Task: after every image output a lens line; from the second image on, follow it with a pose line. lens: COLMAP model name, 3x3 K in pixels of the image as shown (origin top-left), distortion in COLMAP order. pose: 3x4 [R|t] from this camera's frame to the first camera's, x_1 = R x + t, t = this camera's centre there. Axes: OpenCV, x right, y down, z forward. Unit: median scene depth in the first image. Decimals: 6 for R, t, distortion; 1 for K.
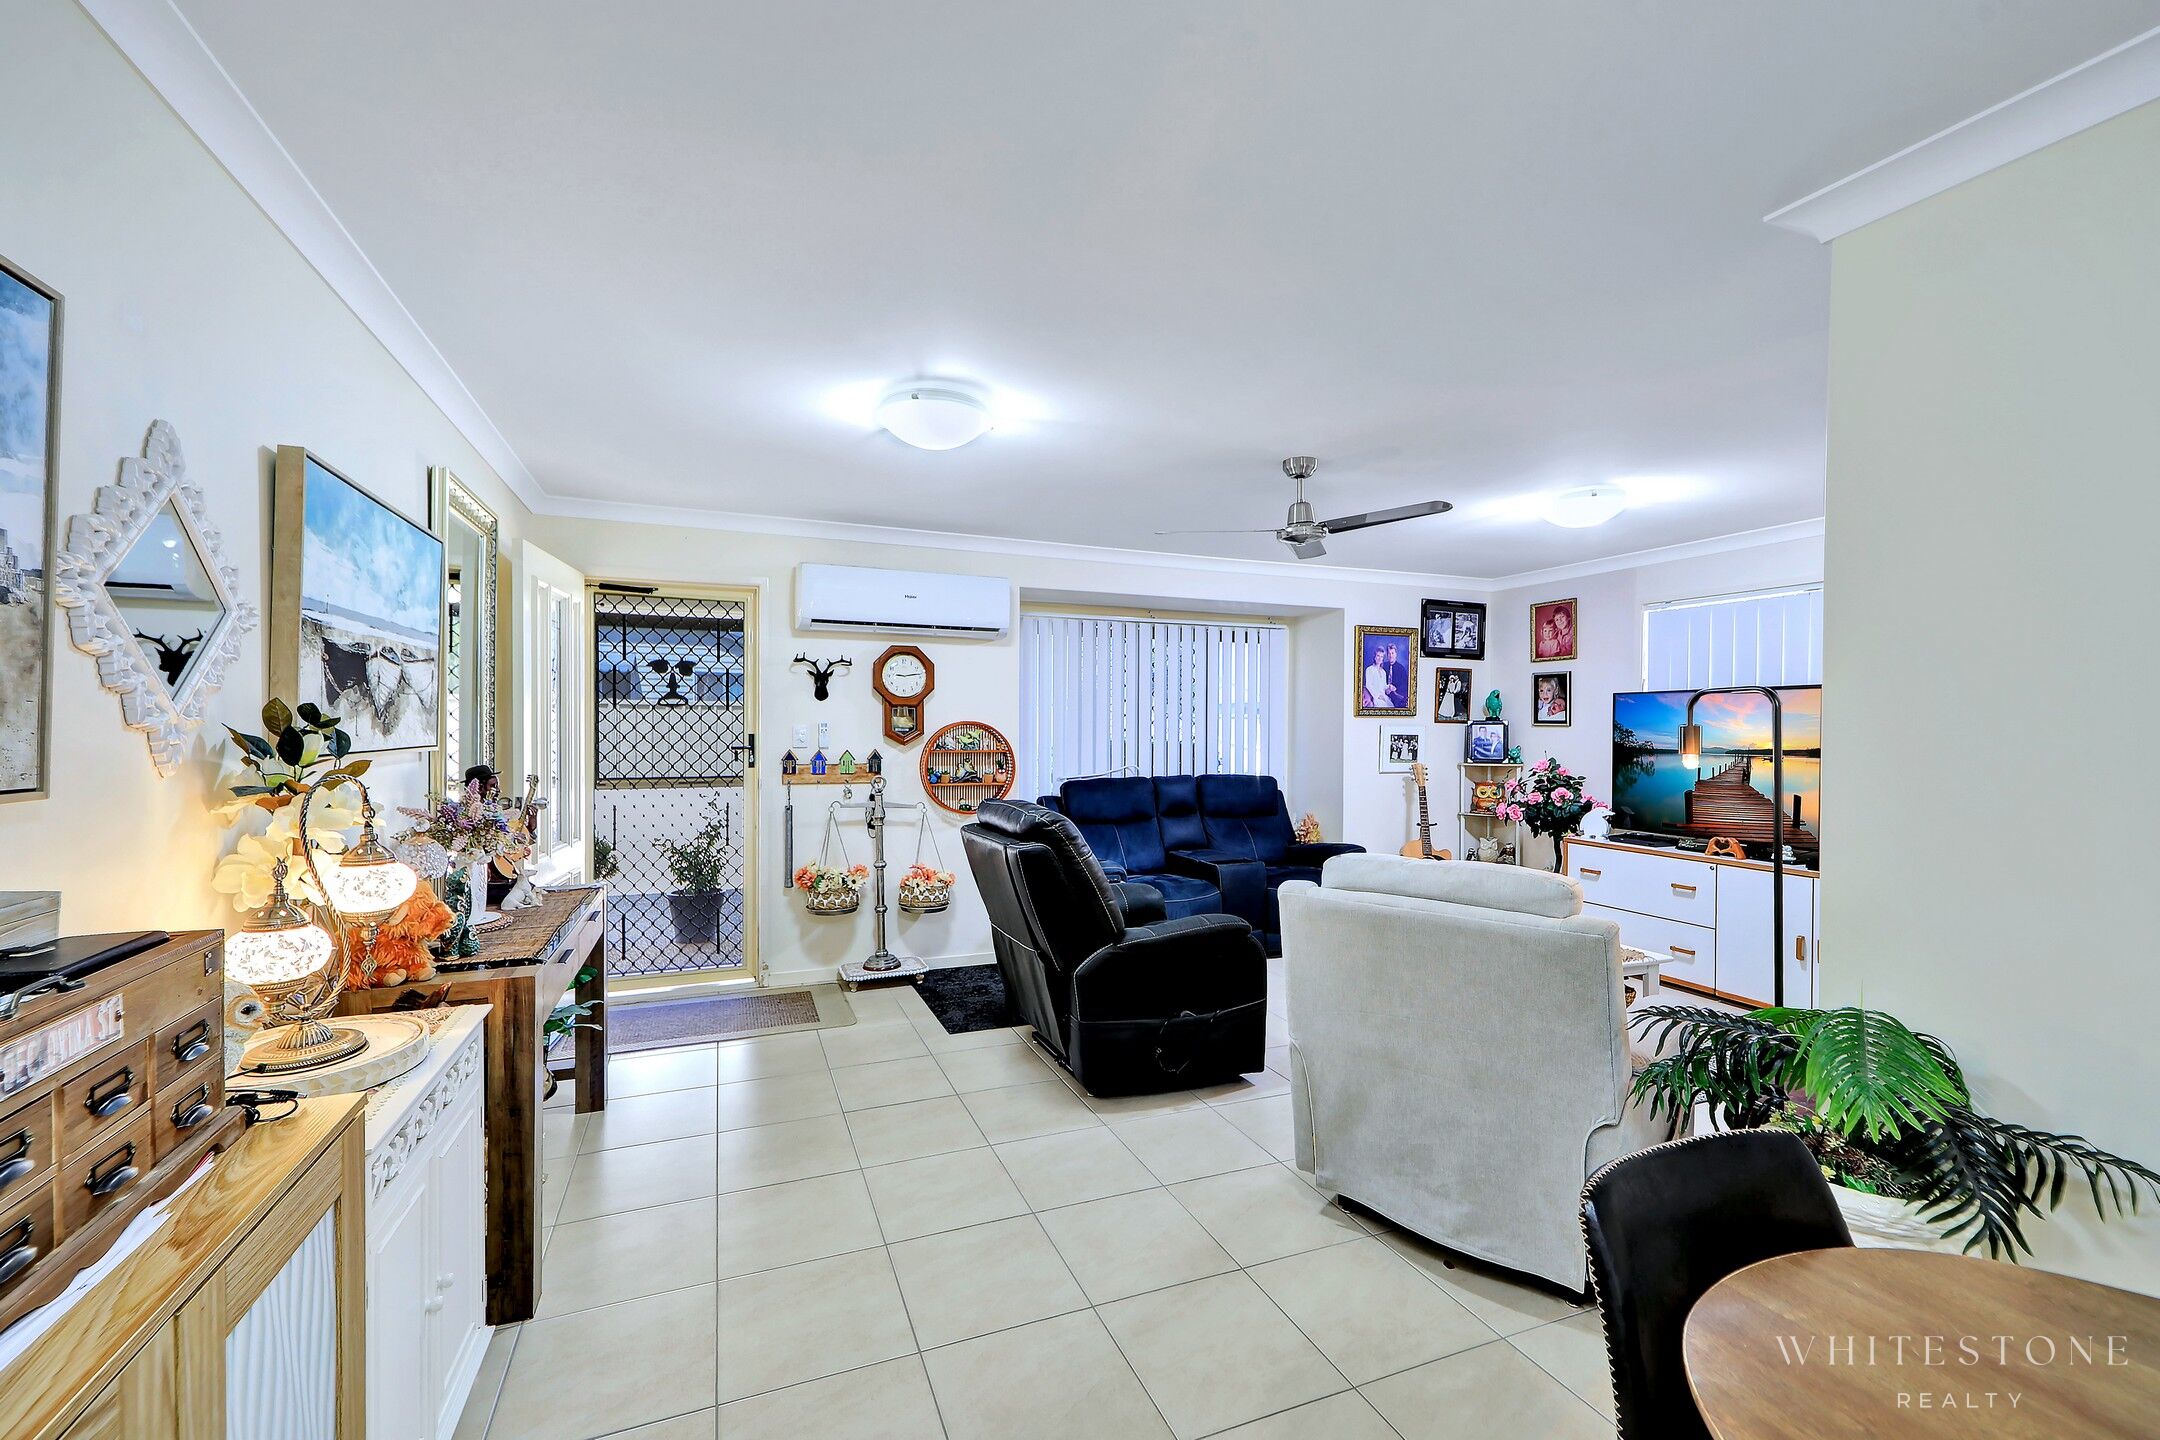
lens RADIAL K [[863.3, 0, 1080.0], [0, 863.3, 720.0], [0, 0, 1]] dist [0.001816, 0.000105]
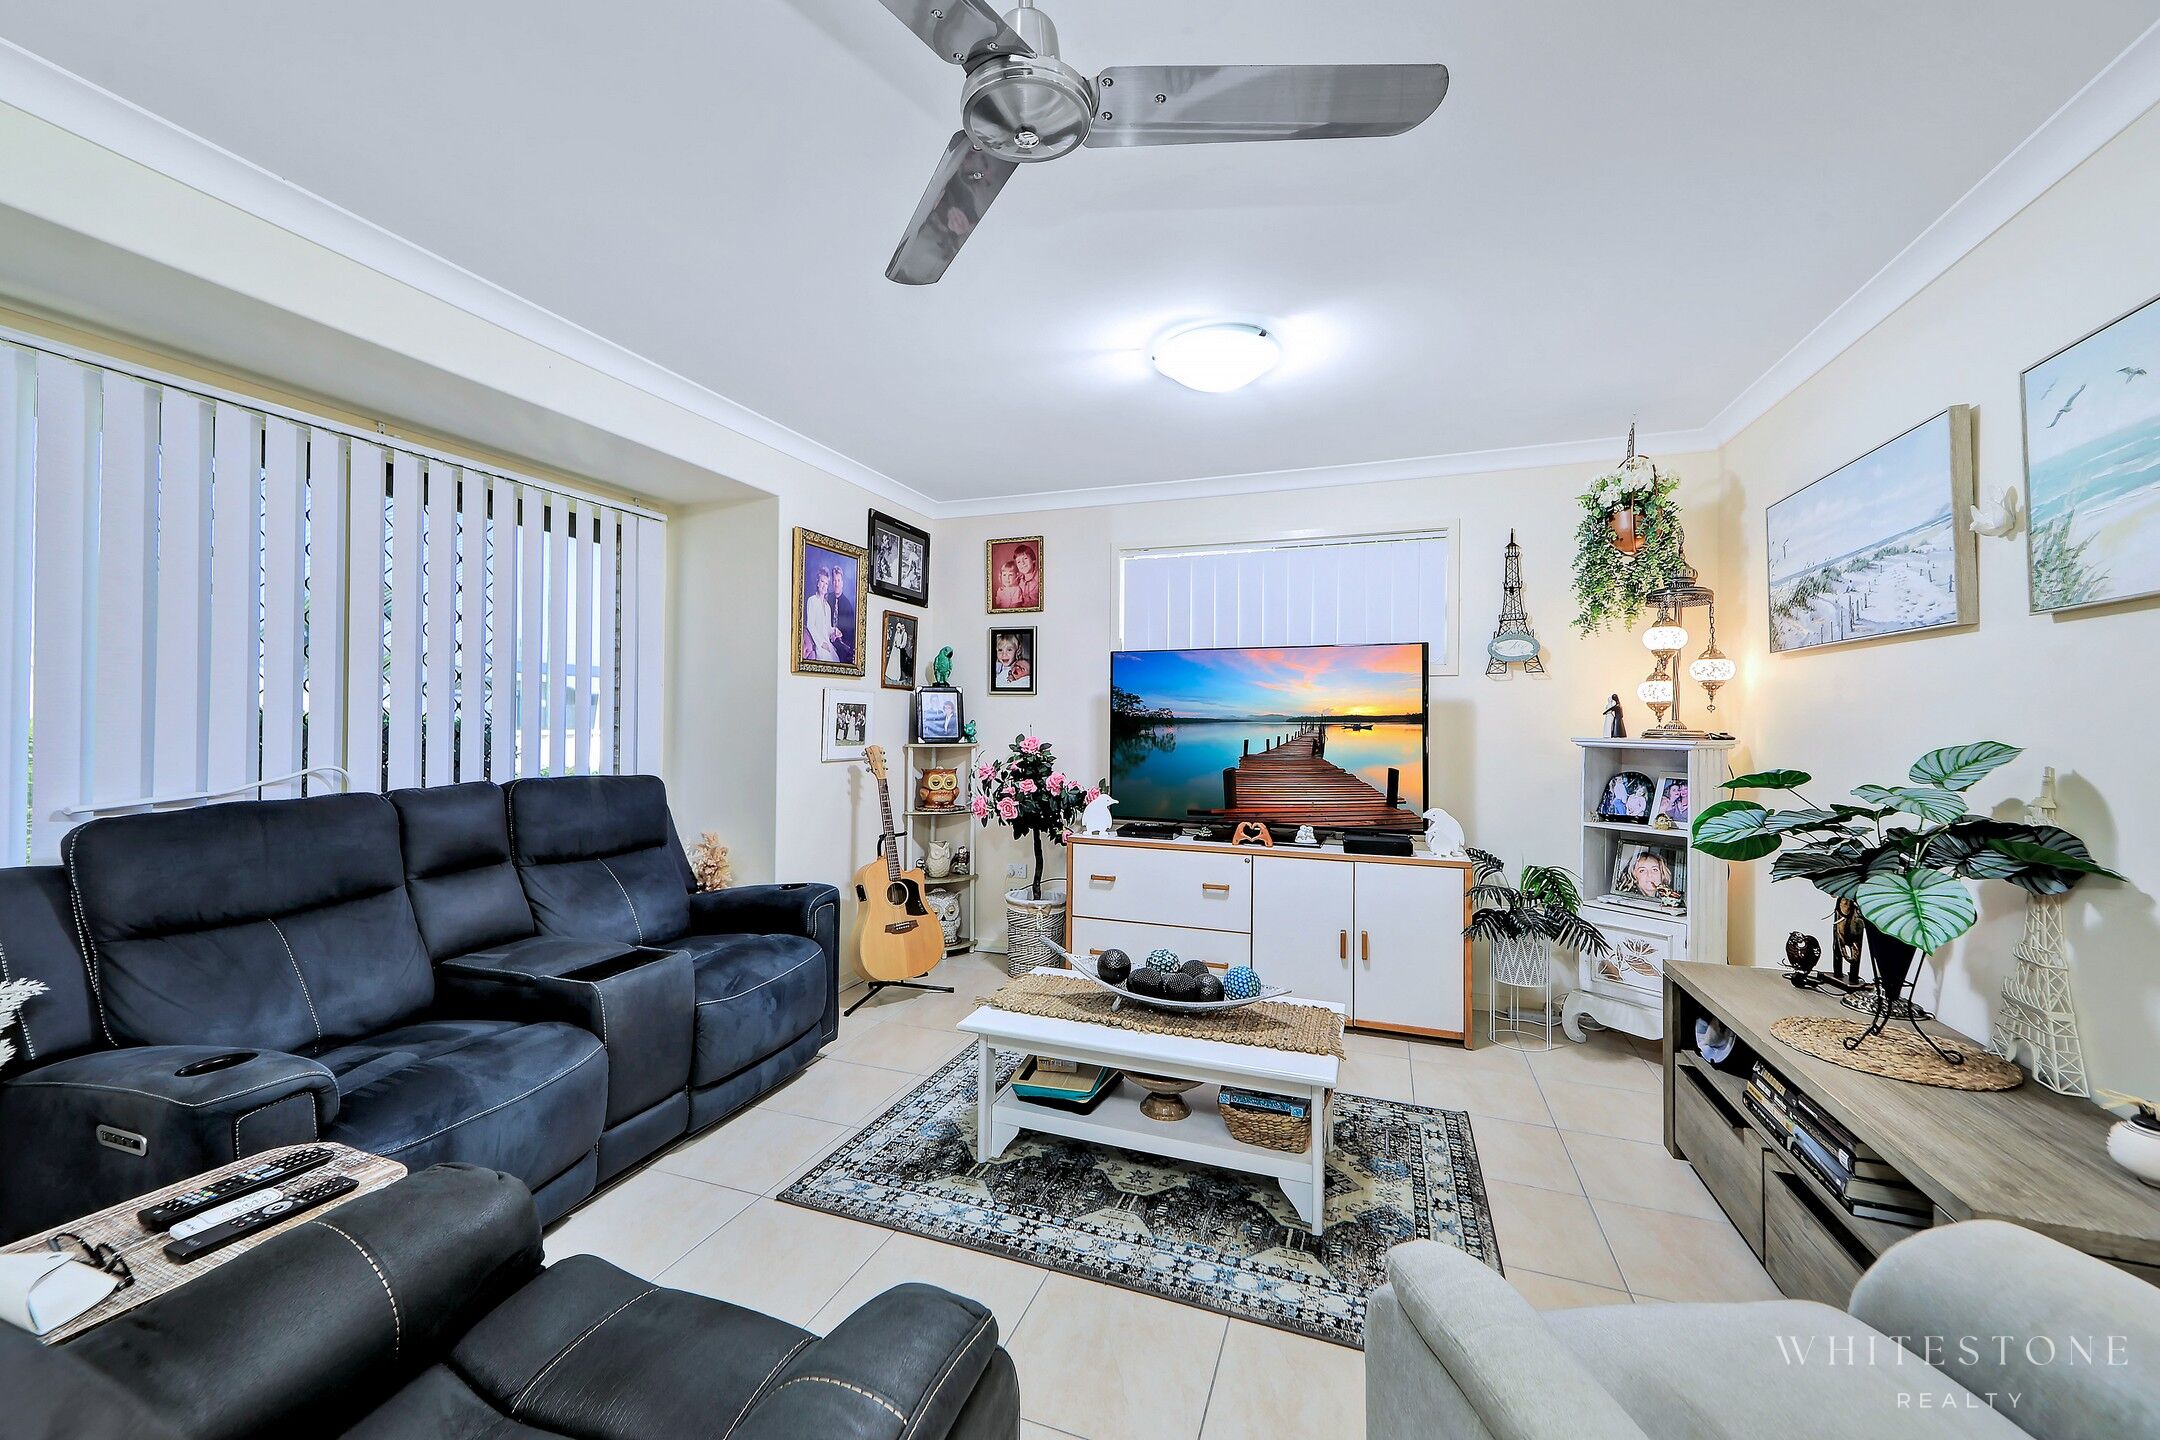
lens RADIAL K [[851.8, 0, 1052.3], [0, 851.8, 711.9], [0, 0, 1]] dist [0.005782, 0.000222]
pose [[0.686540, 0.003399, 0.727084, 0.000039], [-0.007012, 0.999974, 0.001947, 0.021227], [-0.727058, -0.006435, 0.686545, 0.434615]]
